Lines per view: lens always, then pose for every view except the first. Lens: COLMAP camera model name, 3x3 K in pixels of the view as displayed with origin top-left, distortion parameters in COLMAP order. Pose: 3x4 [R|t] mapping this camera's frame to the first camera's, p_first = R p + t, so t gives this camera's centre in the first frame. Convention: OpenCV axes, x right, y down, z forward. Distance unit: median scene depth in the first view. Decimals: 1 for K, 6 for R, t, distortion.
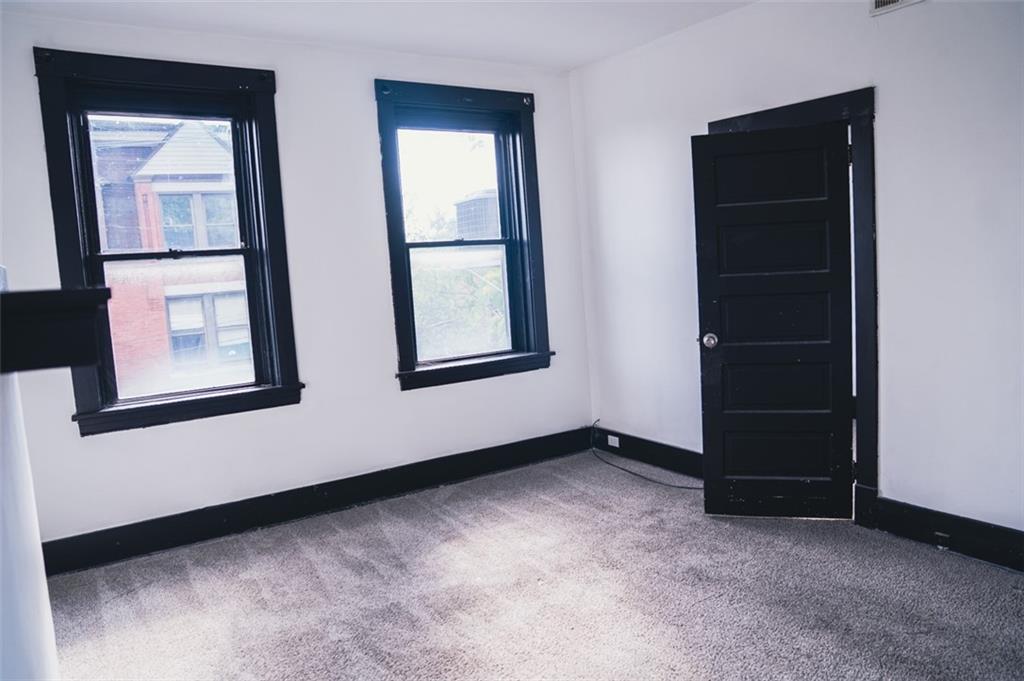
lens RADIAL K [[730.8, 0, 512.0], [0, 730.8, 340.5], [0, 0, 1]] dist [-0.138365, 0.112704]
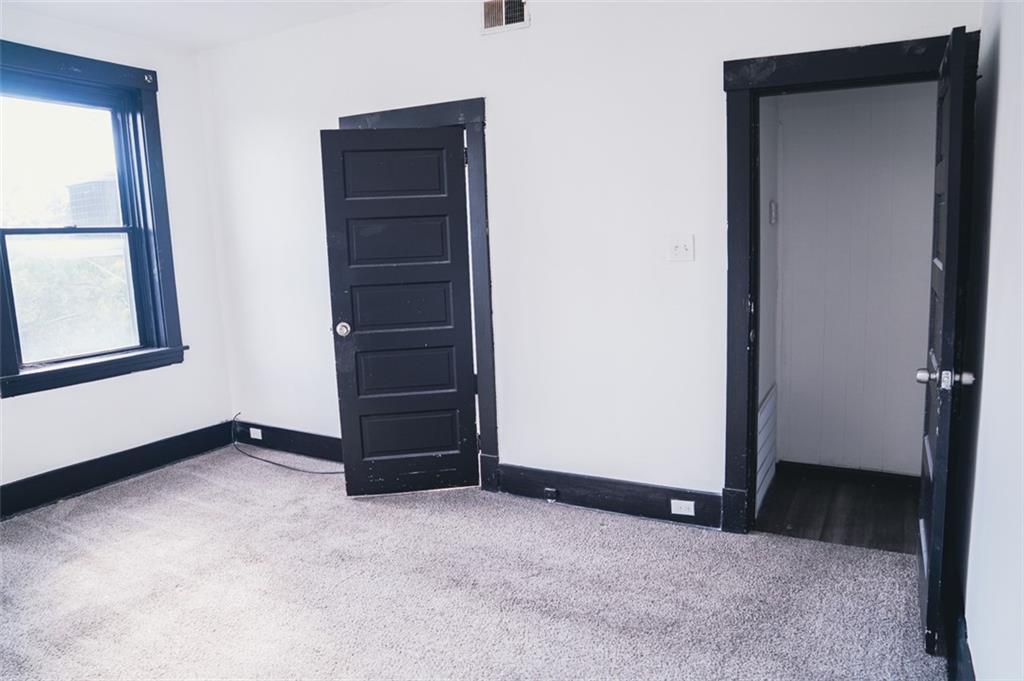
lens RADIAL K [[716.1, 0, 512.0], [0, 716.1, 340.5], [0, 0, 1]] dist [-0.128737, 0.102540]
pose [[0.887789, -0.040649, 0.458452, 0.021405], [0.032223, 0.999137, 0.026190, -0.003017], [-0.459121, -0.008479, 0.888333, -0.015672]]
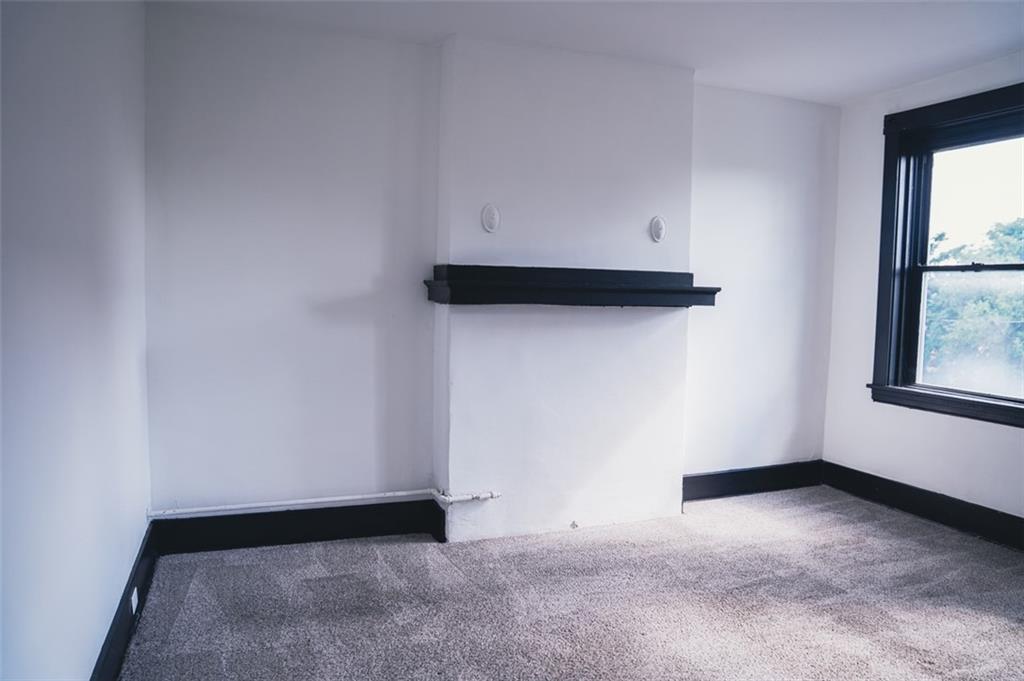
lens RADIAL K [[716.1, 0, 512.0], [0, 716.1, 340.5], [0, 0, 1]] dist [-0.128737, 0.102540]
pose [[-0.201212, 0.126236, -0.971380, 0.663718], [-0.113495, 0.981978, 0.151122, -0.081602], [0.972951, 0.140654, -0.183258, 0.463602]]
